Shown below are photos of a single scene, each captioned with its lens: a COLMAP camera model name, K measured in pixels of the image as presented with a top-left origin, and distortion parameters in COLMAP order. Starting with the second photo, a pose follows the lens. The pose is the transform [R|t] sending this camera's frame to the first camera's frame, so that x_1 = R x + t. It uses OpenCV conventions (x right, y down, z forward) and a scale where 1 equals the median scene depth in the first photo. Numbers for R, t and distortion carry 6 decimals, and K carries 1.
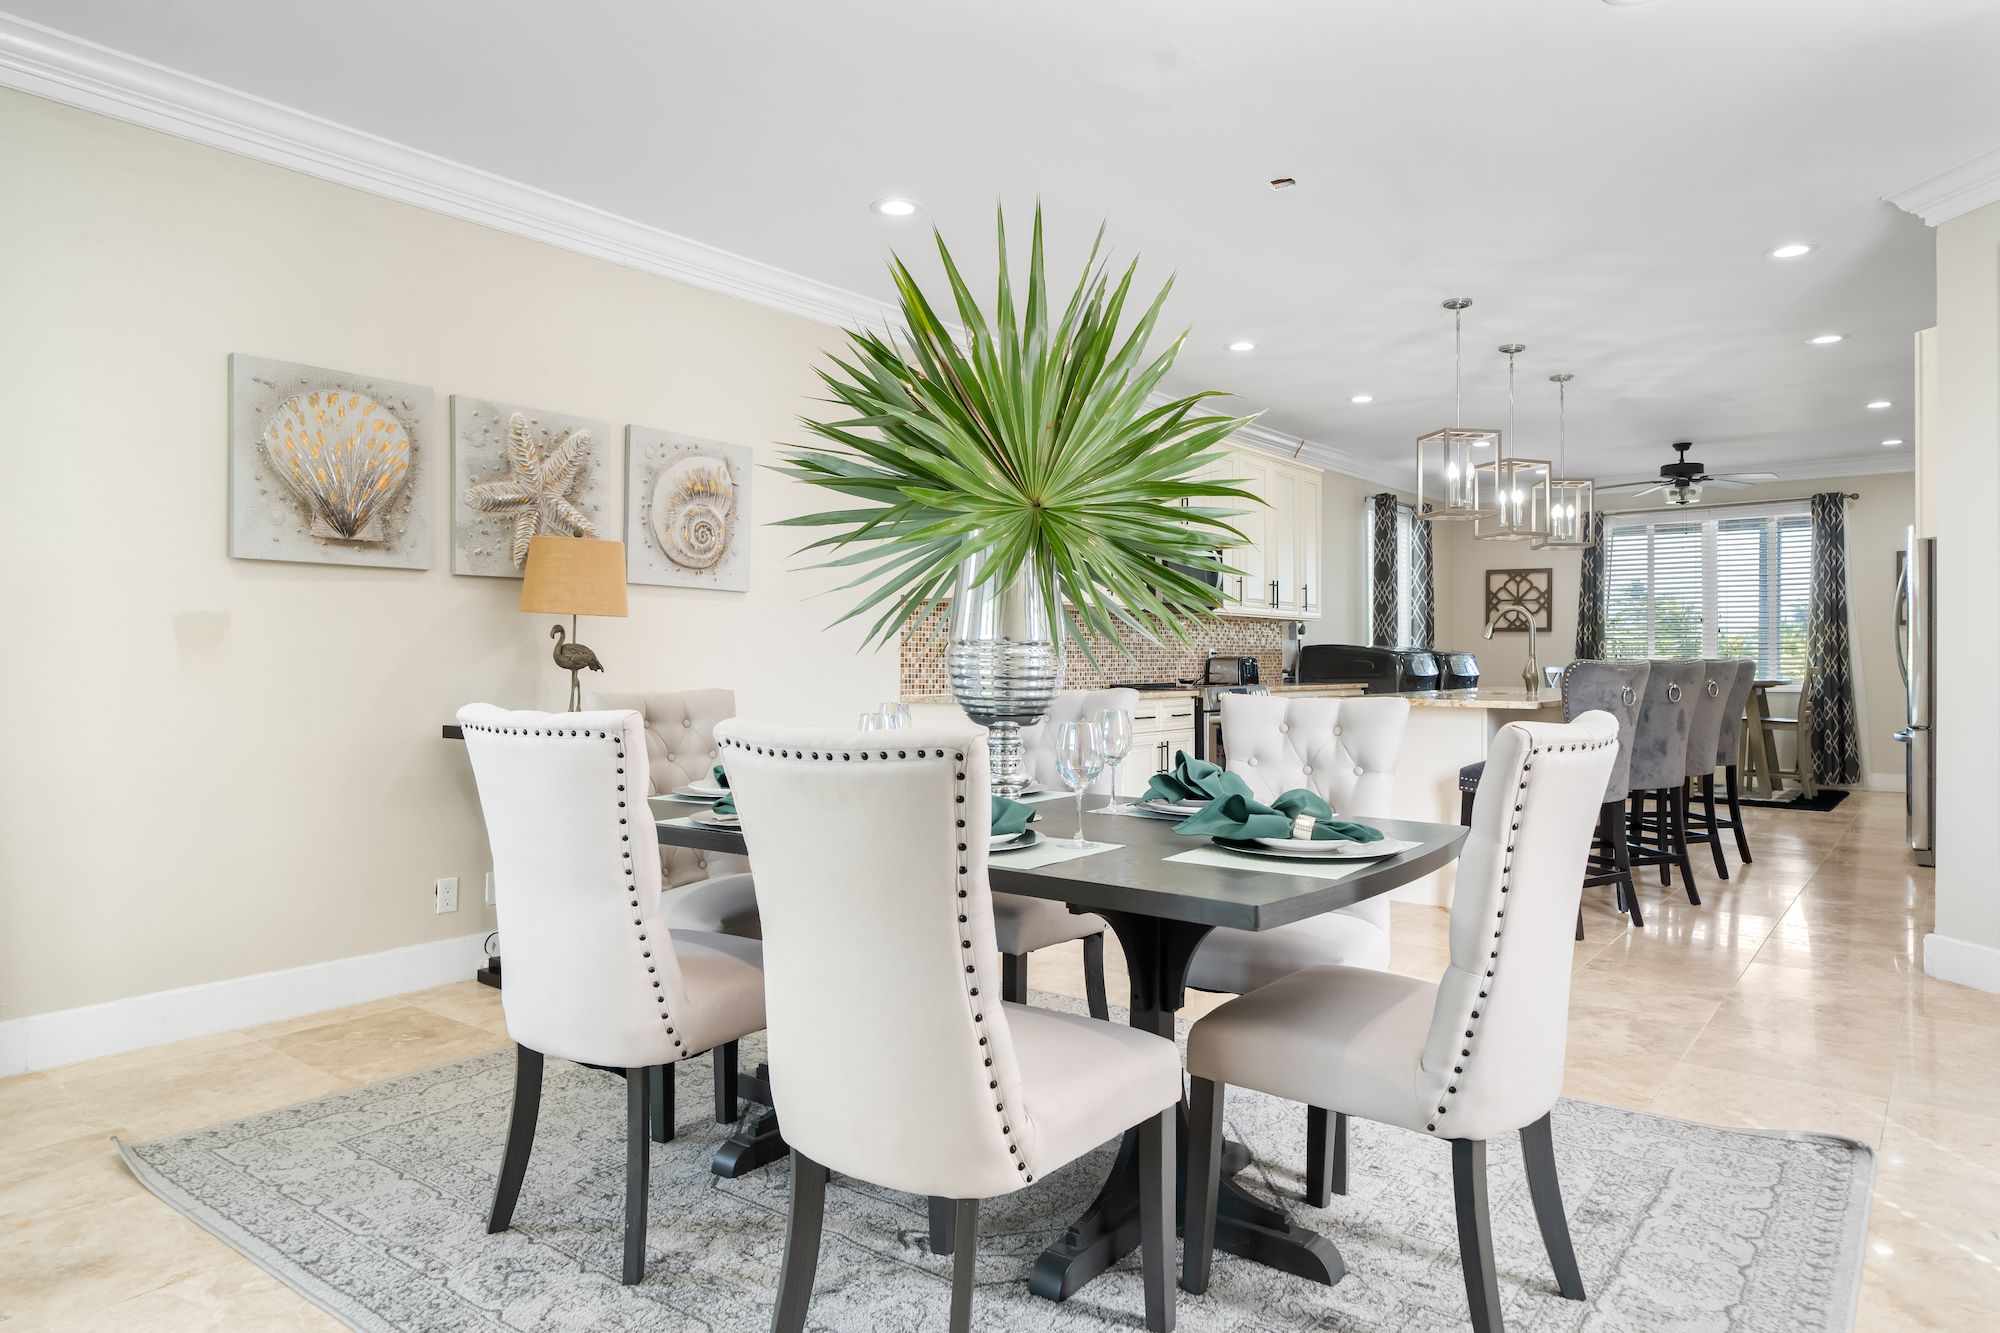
lens RADIAL K [[1297.6, 0, 955.8], [0, 1297.6, 657.1], [0, 0, 1]] dist [-0.017758, 0.004068]
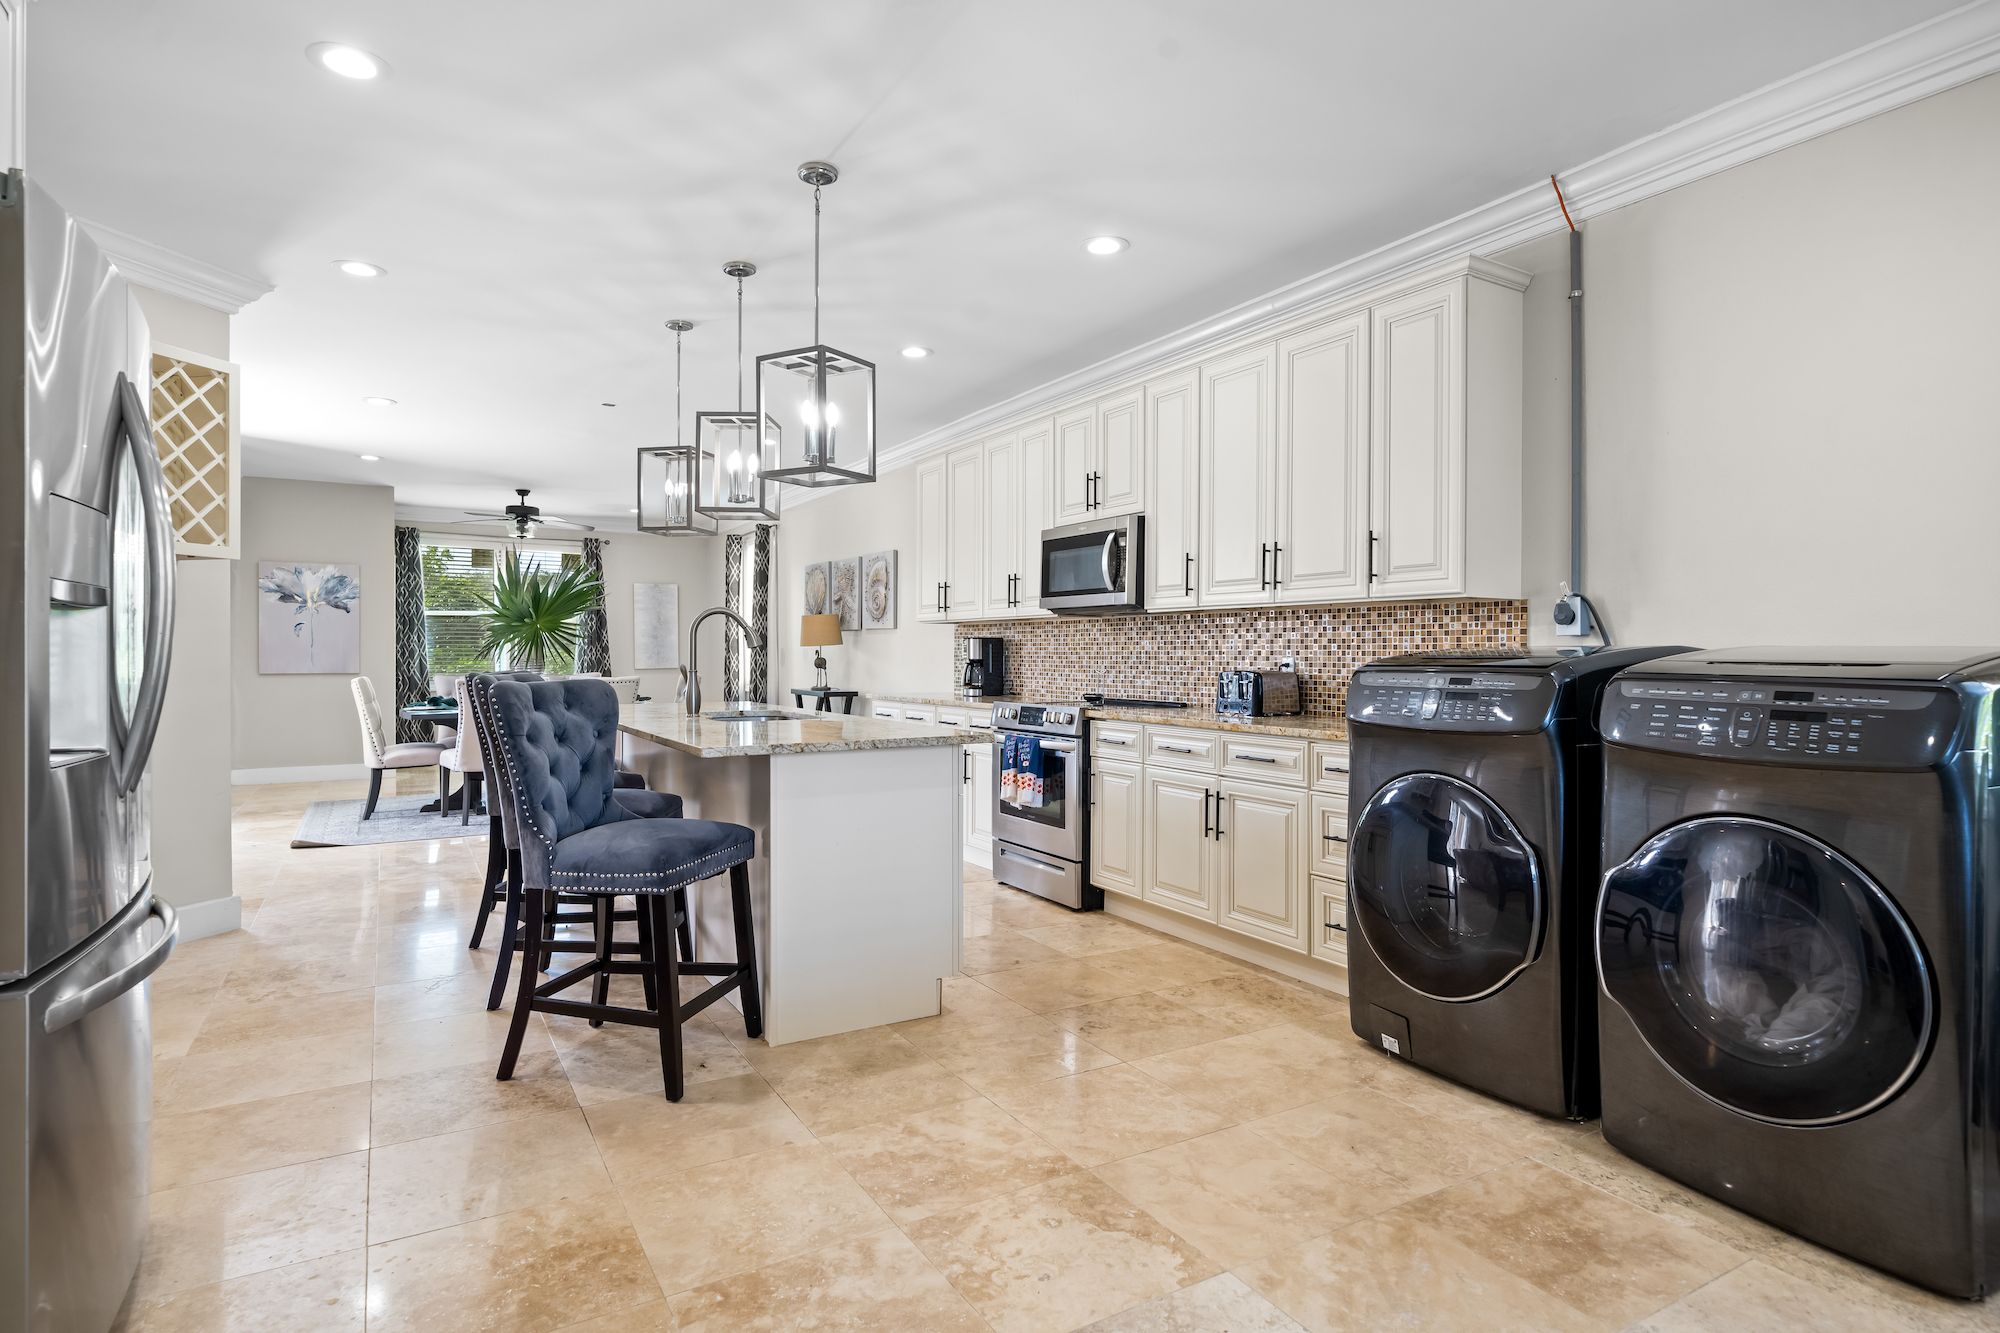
lens RADIAL K [[1056.2, 0, 993.9], [0, 1056.2, 656.6], [0, 0, 1]] dist [0.003174, -0.001428]
pose [[-0.374619, -0.002219, -0.927176, 0.666014], [-0.003250, 0.999994, -0.001080, -0.005403], [0.927173, 0.002609, -0.374625, 0.957320]]
